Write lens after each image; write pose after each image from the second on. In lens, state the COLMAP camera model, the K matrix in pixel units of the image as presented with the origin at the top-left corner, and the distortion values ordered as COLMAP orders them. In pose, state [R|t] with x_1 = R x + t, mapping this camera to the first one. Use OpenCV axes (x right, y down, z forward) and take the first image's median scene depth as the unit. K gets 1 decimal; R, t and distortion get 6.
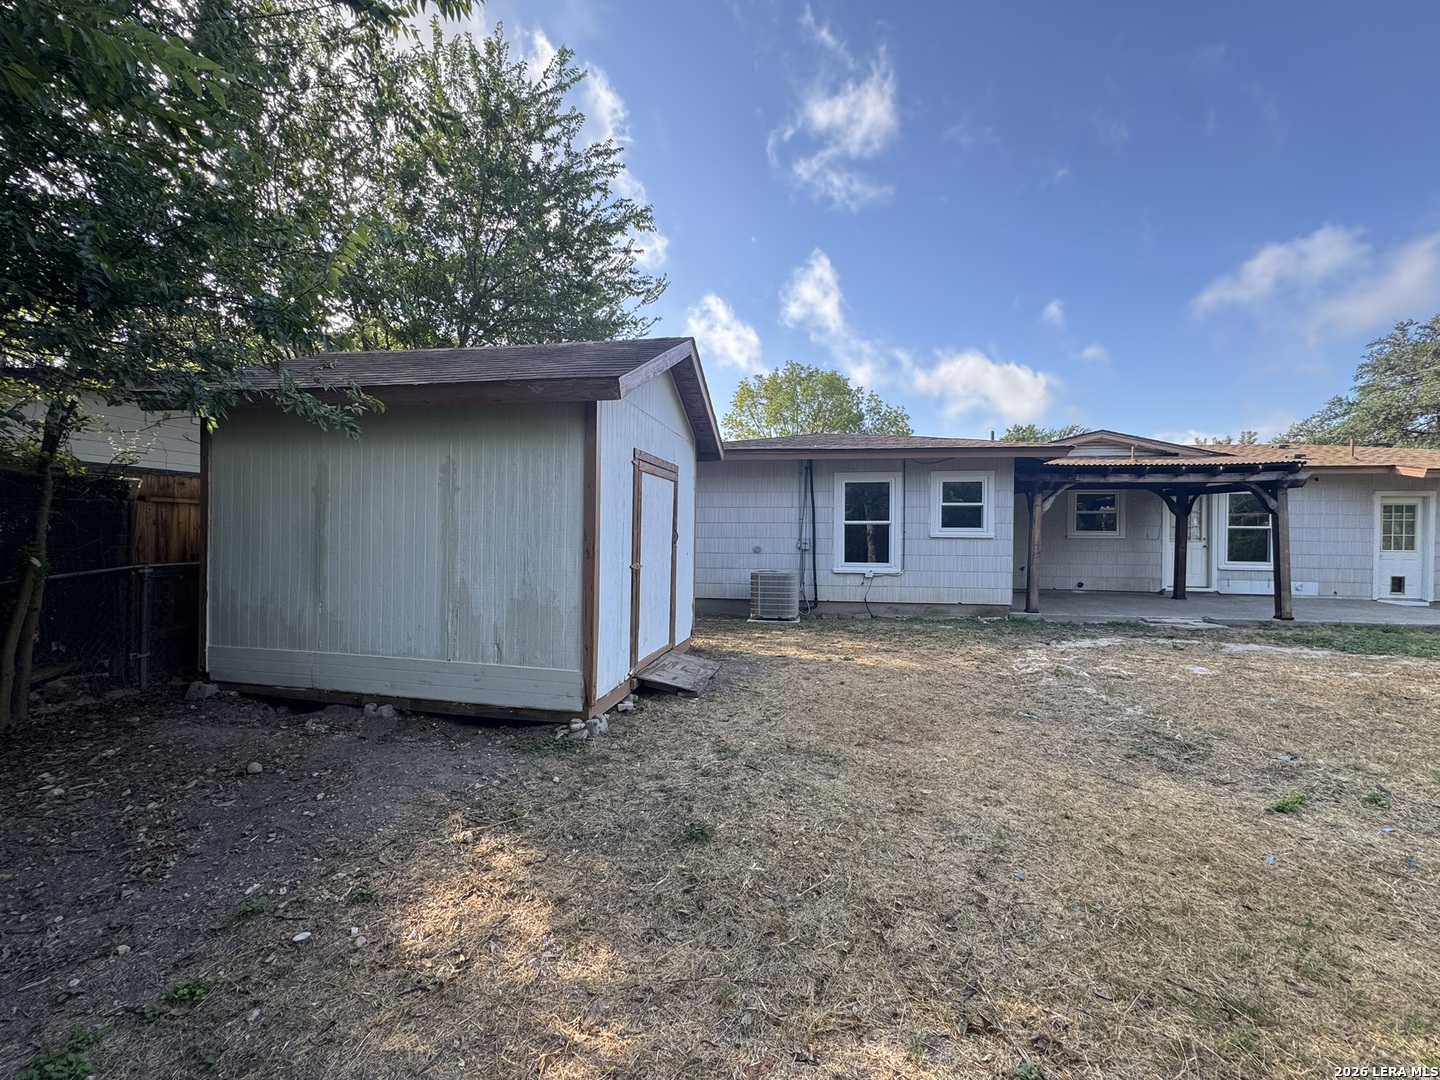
lens RADIAL K [[572.4, 0, 720.0], [0, 572.4, 540.0], [0, 0, 1]] dist [-0.002736, -0.000275]
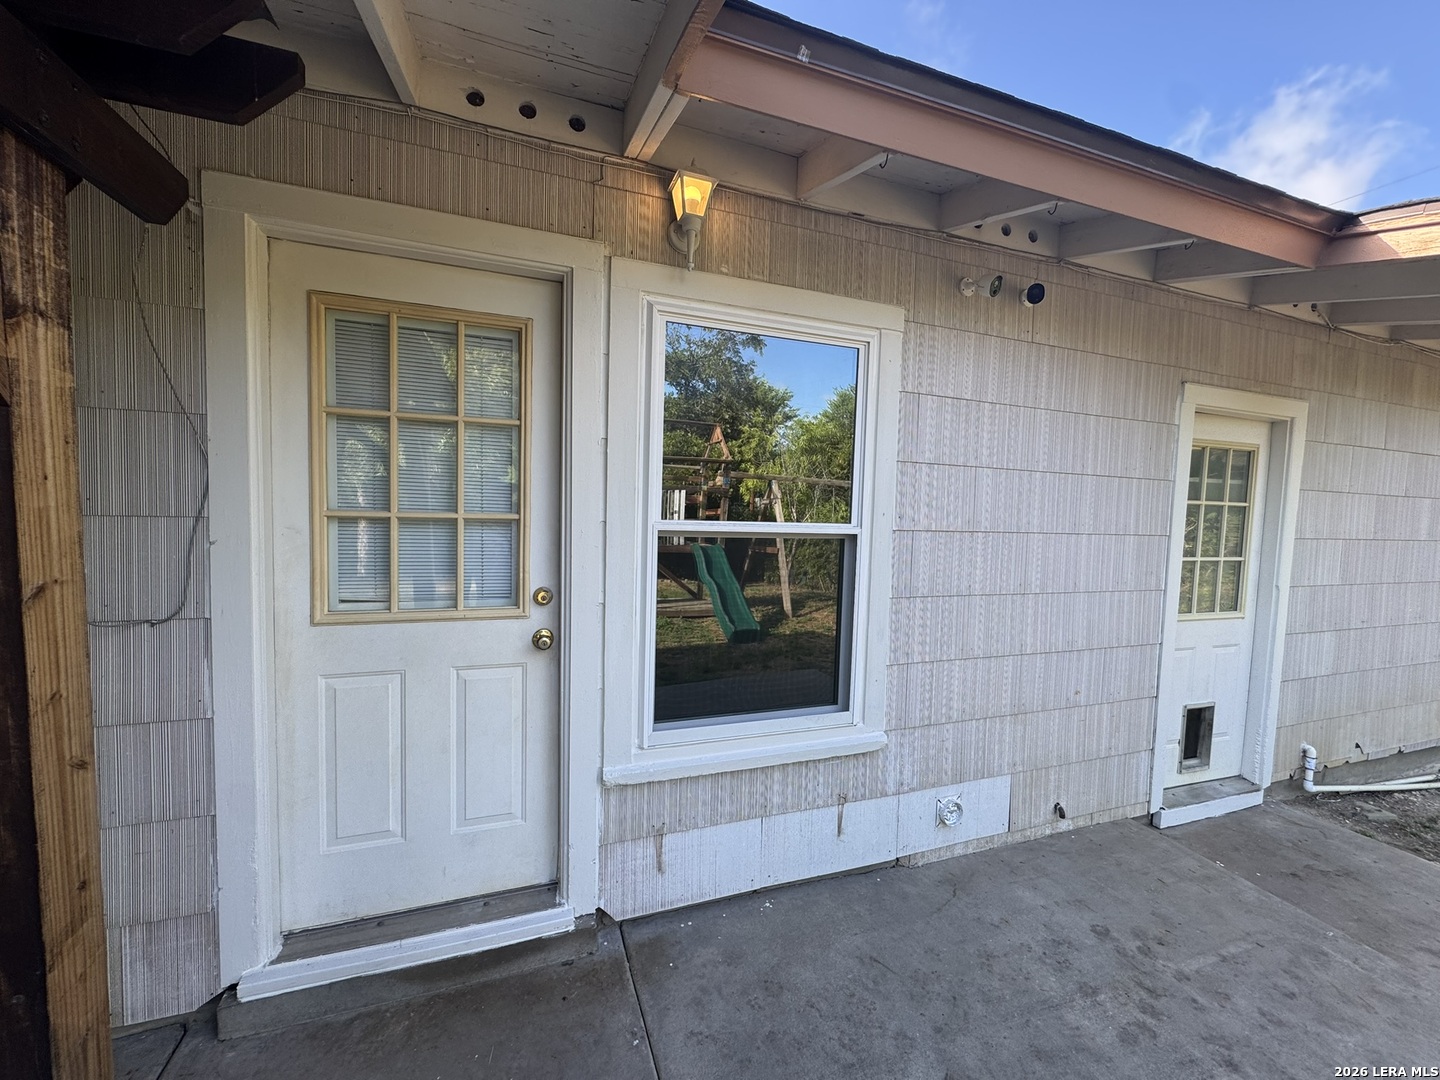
lens RADIAL K [[572.4, 0, 720.0], [0, 572.4, 540.0], [0, 0, 1]] dist [-0.002736, -0.000275]
pose [[0.878243, -0.008489, 0.478139, 0.849593], [-0.017291, 0.998625, 0.049490, -0.027256], [-0.477902, -0.051732, 0.876889, 0.870503]]
